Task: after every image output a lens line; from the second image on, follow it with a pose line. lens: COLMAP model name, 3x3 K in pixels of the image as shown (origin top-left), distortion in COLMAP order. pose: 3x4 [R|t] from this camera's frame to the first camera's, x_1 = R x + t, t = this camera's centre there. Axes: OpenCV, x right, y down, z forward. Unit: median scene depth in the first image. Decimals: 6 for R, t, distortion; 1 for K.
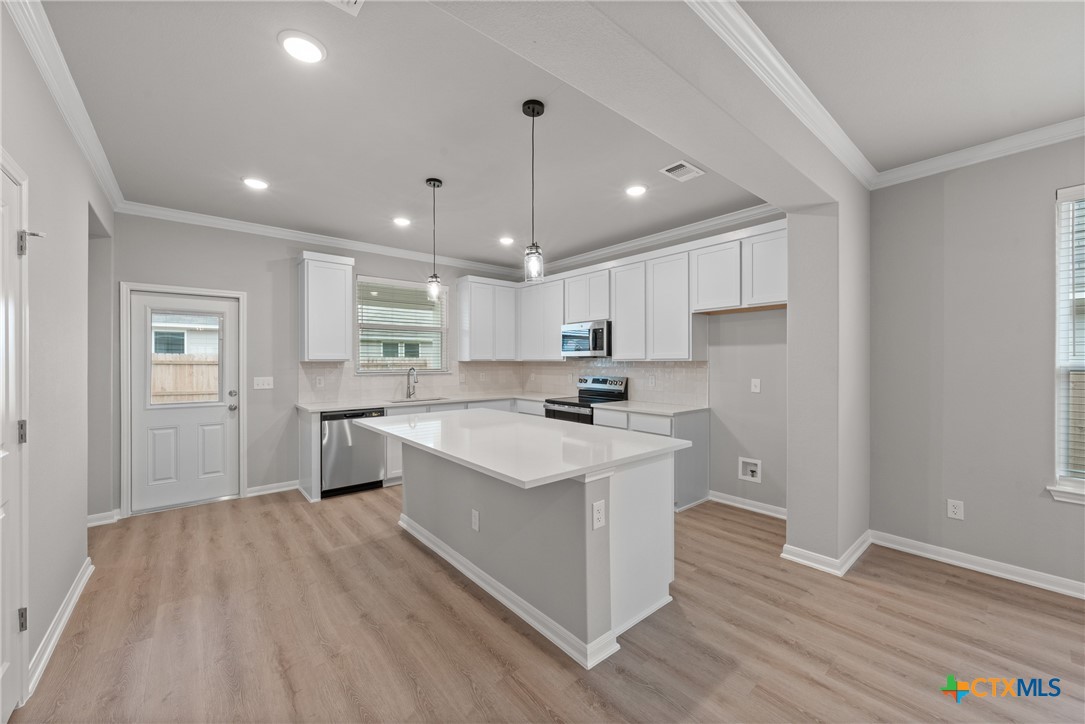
lens RADIAL K [[416.5, 0, 545.3], [0, 416.5, 363.6], [0, 0, 1]] dist [-0.001044, -0.000100]
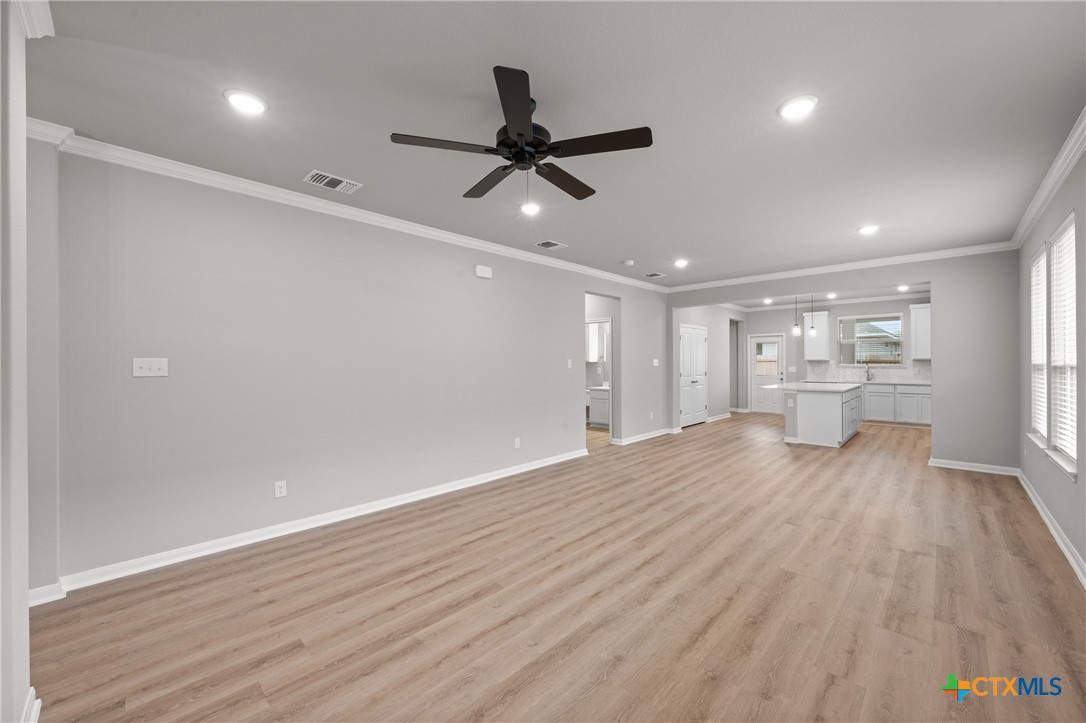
lens RADIAL K [[416.9, 0, 545.8], [0, 416.9, 363.1], [0, 0, 1]] dist [-0.001044, -0.000100]
pose [[0.105954, 0.001522, -0.994370, 1.924578], [0.002665, 0.999995, 0.001815, 0.000519], [0.994368, -0.002843, 0.105949, -0.822450]]
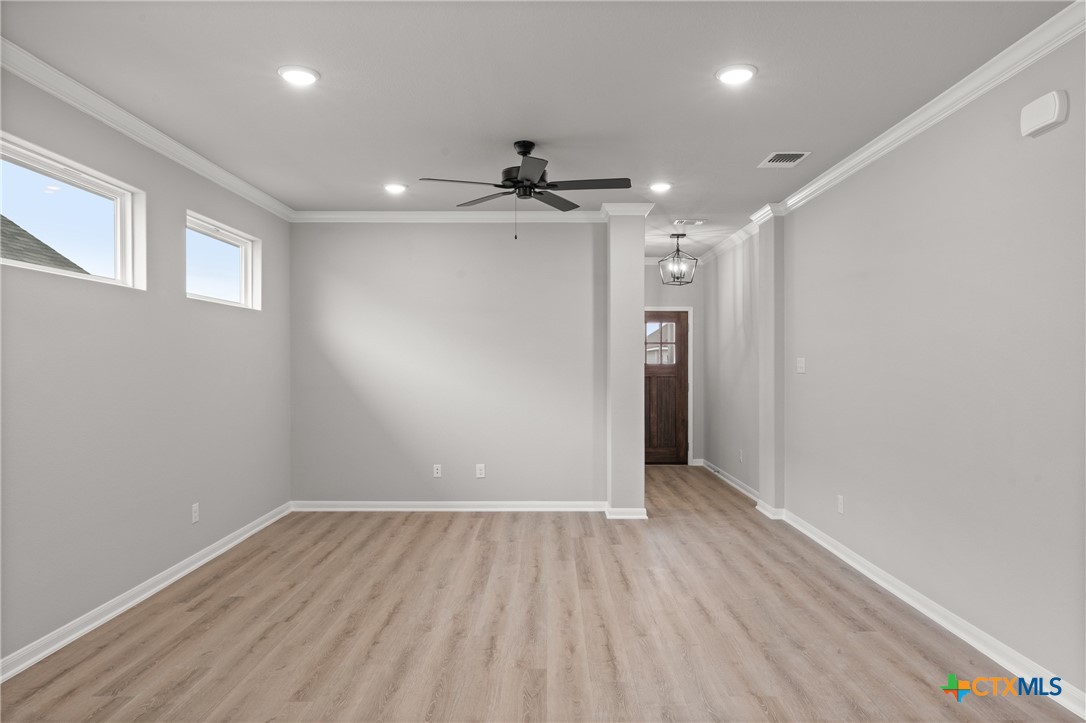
lens RADIAL K [[694.1, 0, 543.0], [0, 694.1, 361.5], [0, 0, 1]] dist [0.001289, 0.000744]
pose [[-0.763006, 0.000772, 0.646391, 0.459687], [0.000851, 1.000000, -0.000190, -0.002887], [-0.646391, 0.000405, -0.763006, 0.145628]]
